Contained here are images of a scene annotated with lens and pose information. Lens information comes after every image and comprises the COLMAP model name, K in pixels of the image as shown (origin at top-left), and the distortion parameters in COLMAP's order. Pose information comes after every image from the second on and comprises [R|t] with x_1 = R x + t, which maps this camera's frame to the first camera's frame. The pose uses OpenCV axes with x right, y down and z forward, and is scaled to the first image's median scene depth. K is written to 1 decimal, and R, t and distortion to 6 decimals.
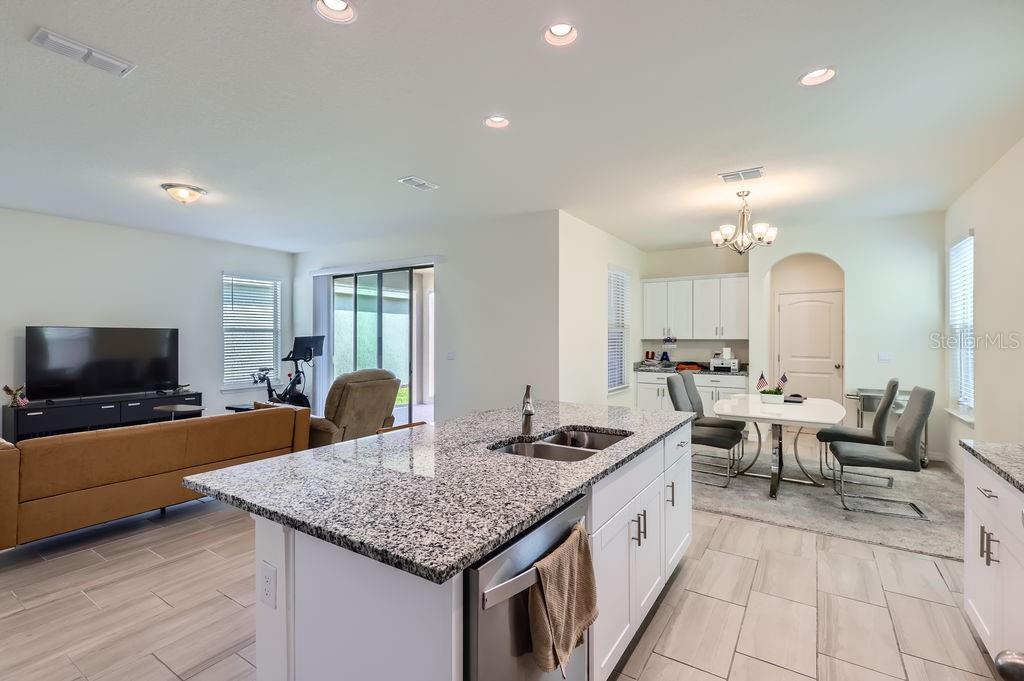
lens RADIAL K [[462.2, 0, 511.6], [0, 462.2, 337.3], [0, 0, 1]] dist [0.003105, 0.000513]
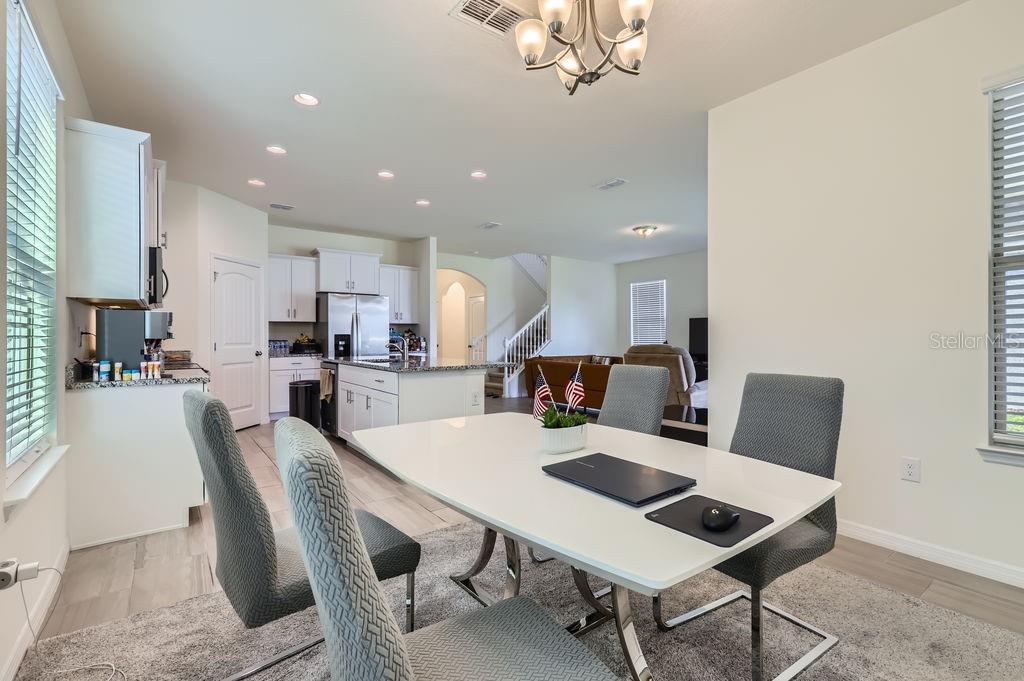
lens RADIAL K [[459.2, 0, 516.2], [0, 459.2, 340.4], [0, 0, 1]] dist [-0.002951, -0.000122]
pose [[-0.331778, 0.006363, -0.943336, 0.620429], [0.001786, 0.999980, 0.006117, 0.036624], [0.943356, 0.000345, -0.331783, 0.730898]]
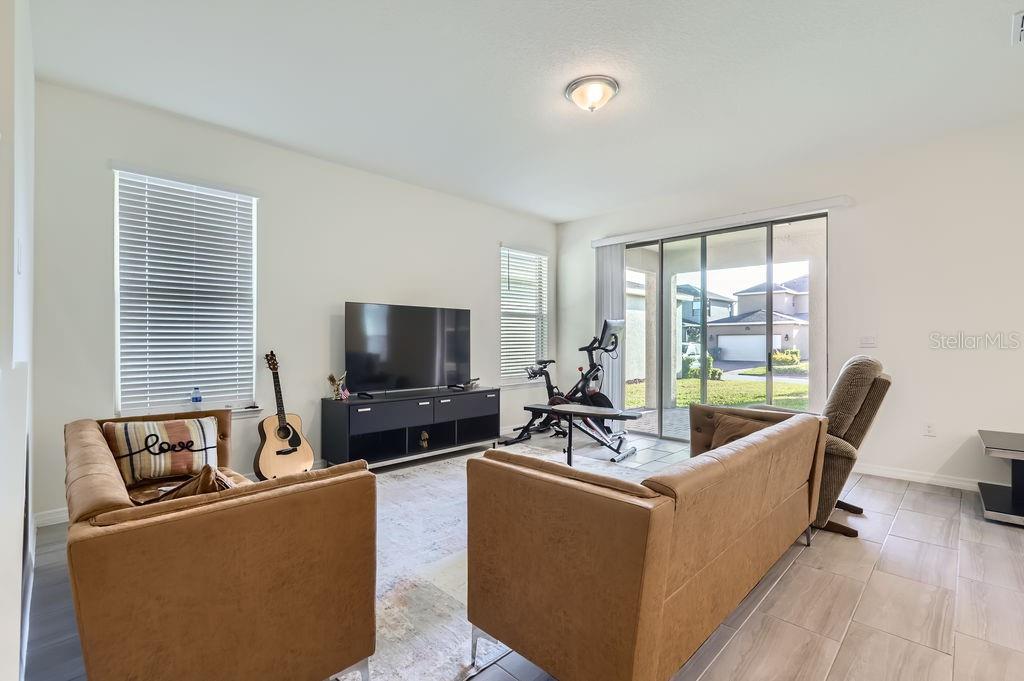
lens RADIAL K [[459.2, 0, 516.2], [0, 459.2, 340.4], [0, 0, 1]] dist [-0.002951, -0.000122]
pose [[0.979804, 0.000736, -0.199958, -0.449021], [-0.000268, 0.999997, 0.002367, 0.031771], [0.199959, -0.002266, 0.979802, 0.205830]]
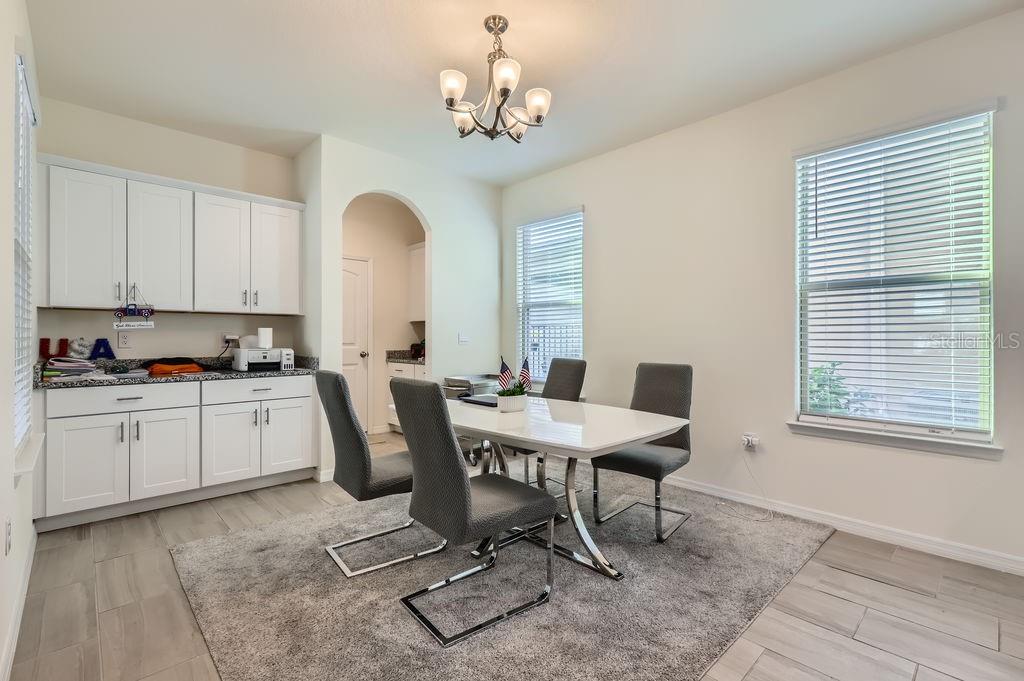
lens RADIAL K [[462.2, 0, 511.6], [0, 462.2, 337.3], [0, 0, 1]] dist [0.003105, 0.000513]
pose [[0.235924, -0.000153, 0.971772, -0.007434], [-0.001044, 0.999999, 0.000411, 0.033176], [-0.971771, -0.001111, 0.235923, 0.579765]]
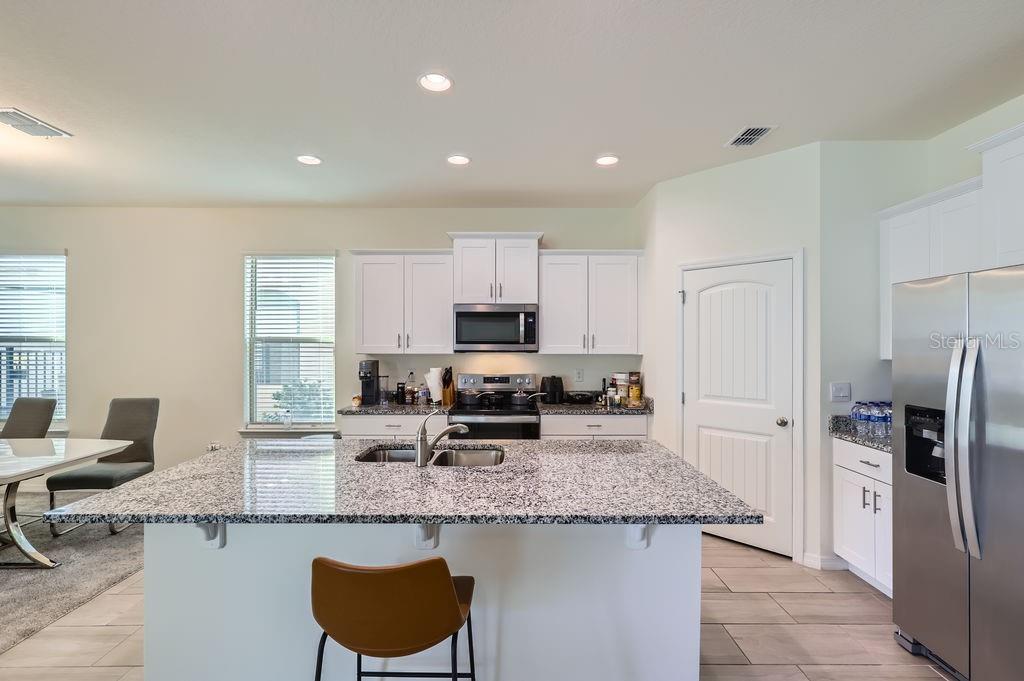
lens RADIAL K [[459.2, 0, 516.2], [0, 459.2, 340.4], [0, 0, 1]] dist [-0.002951, -0.000122]
pose [[-0.554256, 0.002977, 0.832341, -0.285549], [-0.003398, 0.999977, -0.005840, -0.013124], [-0.832339, -0.006066, -0.554233, 0.458641]]
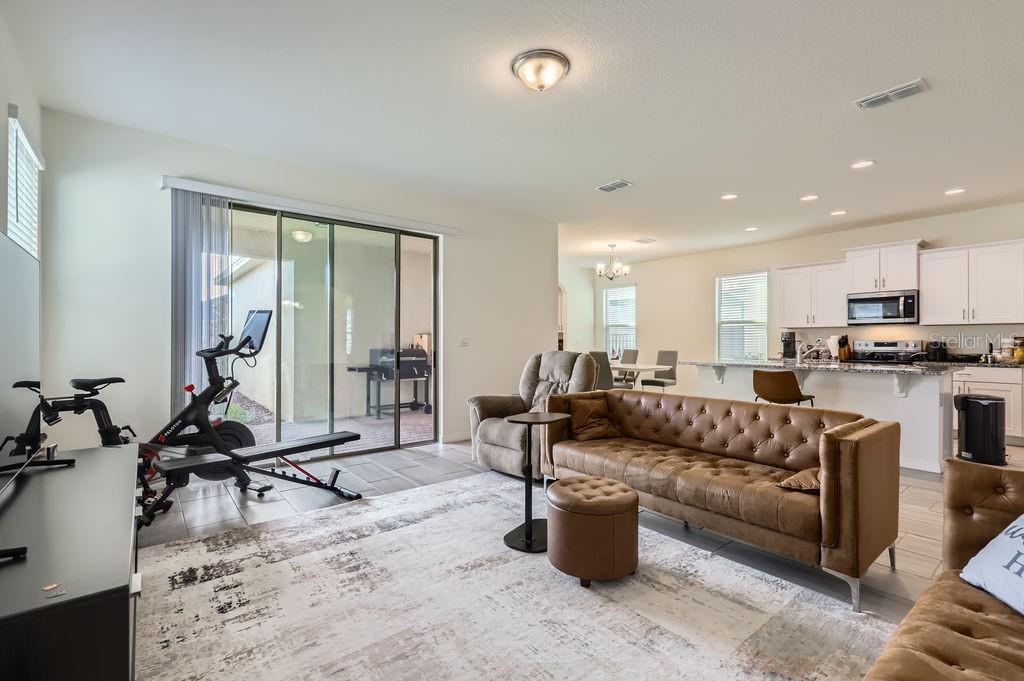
lens RADIAL K [[462.2, 0, 511.6], [0, 462.2, 337.3], [0, 0, 1]] dist [0.003105, 0.000513]
pose [[0.309373, 0.007097, 0.950914, -0.871125], [-0.001624, 0.999975, -0.006934, 0.033333], [-0.950940, 0.000601, 0.309376, 0.555970]]
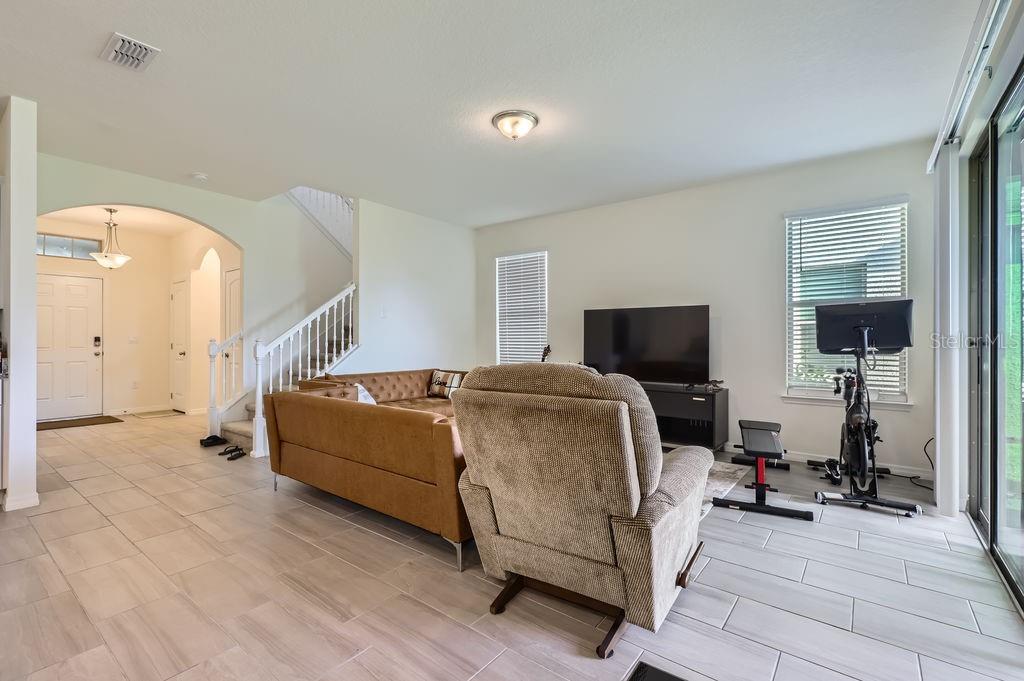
lens RADIAL K [[462.2, 0, 511.6], [0, 462.2, 337.3], [0, 0, 1]] dist [0.003105, 0.000513]
pose [[-0.079423, -0.003096, -0.996836, 0.054045], [0.000722, 0.999995, -0.003163, 0.033871], [0.996841, -0.000970, -0.079420, 0.697435]]
